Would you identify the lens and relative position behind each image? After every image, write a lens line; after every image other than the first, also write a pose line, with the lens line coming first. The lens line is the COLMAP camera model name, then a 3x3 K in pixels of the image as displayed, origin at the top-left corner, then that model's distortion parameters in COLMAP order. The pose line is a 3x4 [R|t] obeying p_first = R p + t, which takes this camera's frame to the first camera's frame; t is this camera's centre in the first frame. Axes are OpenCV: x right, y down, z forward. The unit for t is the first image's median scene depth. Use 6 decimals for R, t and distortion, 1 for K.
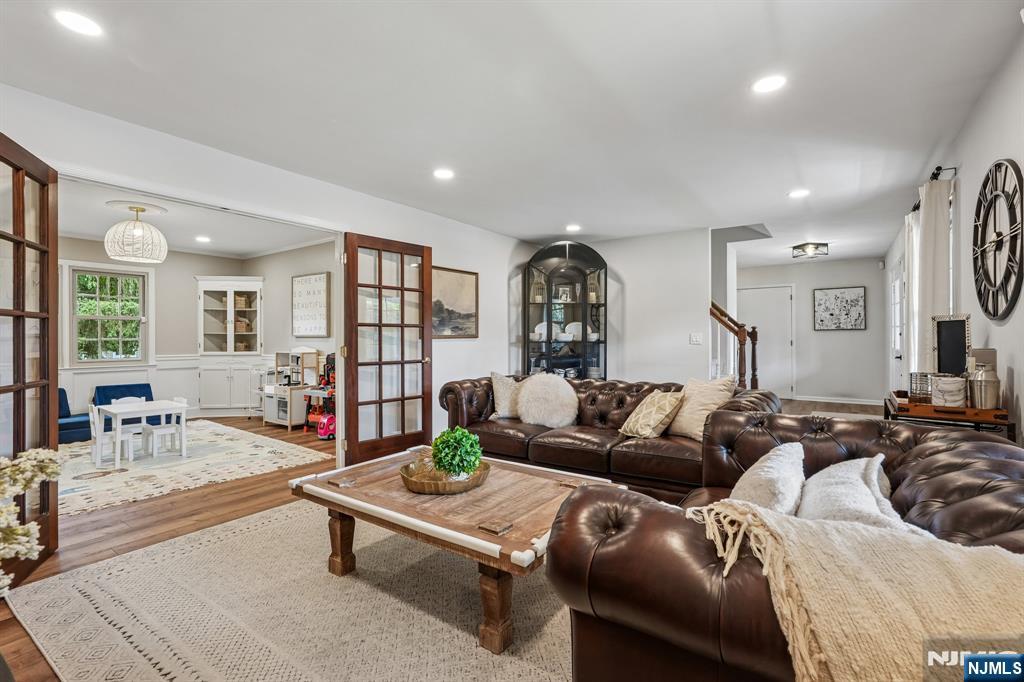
lens RADIAL K [[463.7, 0, 504.8], [0, 463.7, 337.3], [0, 0, 1]] dist [-0.014605, 0.007238]
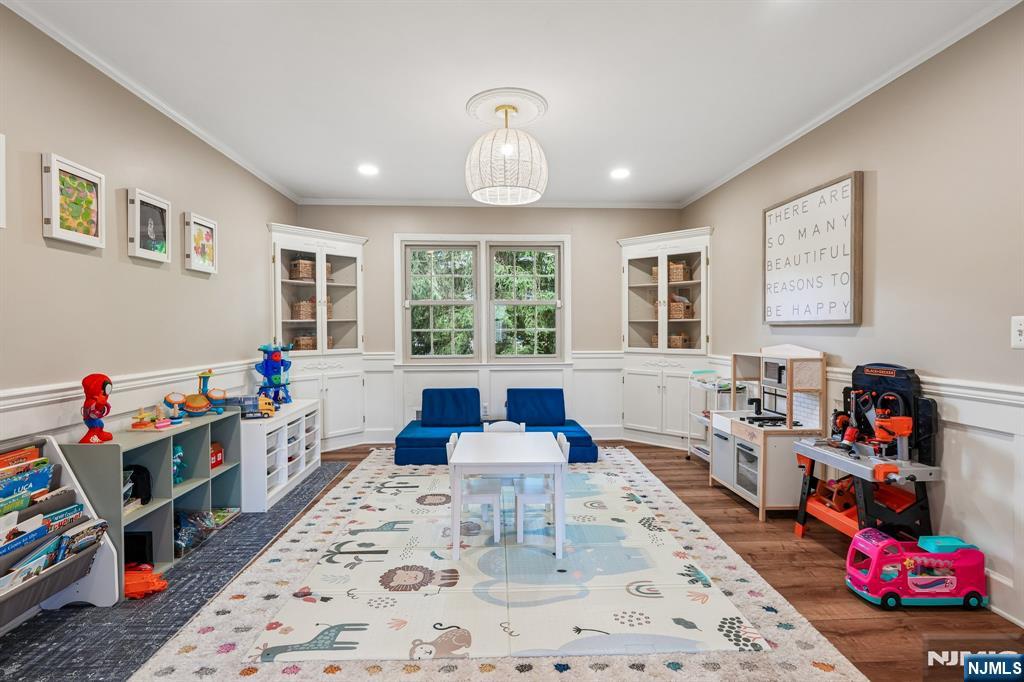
lens RADIAL K [[463.7, 0, 515.2], [0, 463.7, 335.5], [0, 0, 1]] dist [-0.014605, 0.007238]
pose [[0.636908, 0.010561, -0.770867, -0.245109], [0.003410, 0.999858, 0.016516, 0.001558], [0.770932, -0.013148, 0.636782, 0.467452]]
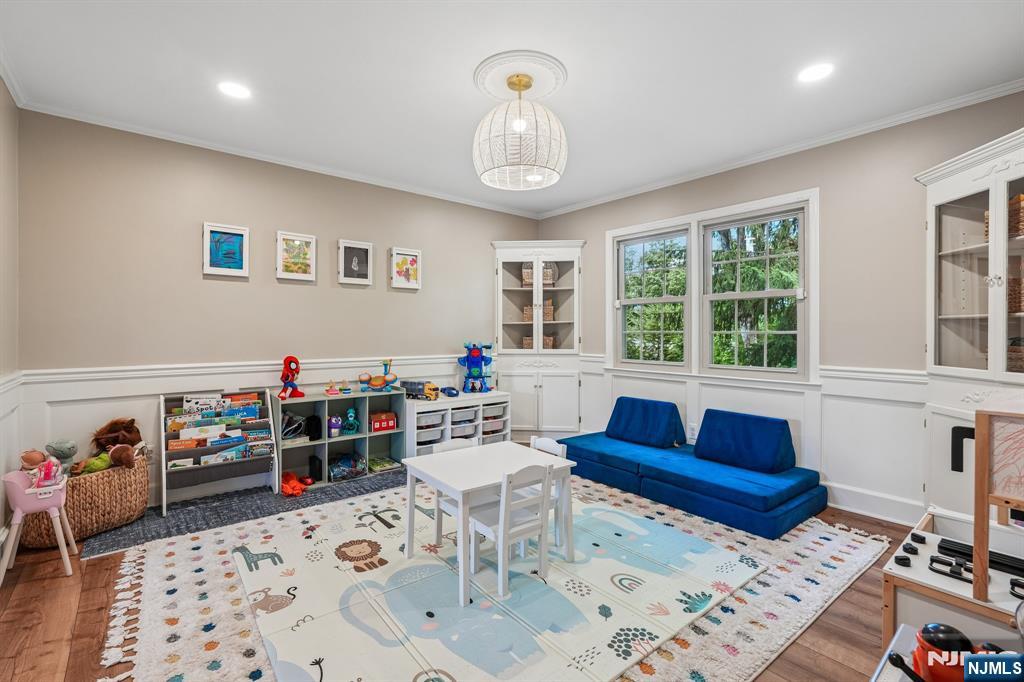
lens RADIAL K [[463.7, 0, 513.3], [0, 463.7, 331.5], [0, 0, 1]] dist [-0.014605, 0.007238]
pose [[-0.243908, 0.001622, -0.969797, -0.215573], [0.000803, 0.999999, 0.001471, 0.002983], [0.969798, -0.000420, -0.243909, 0.838562]]
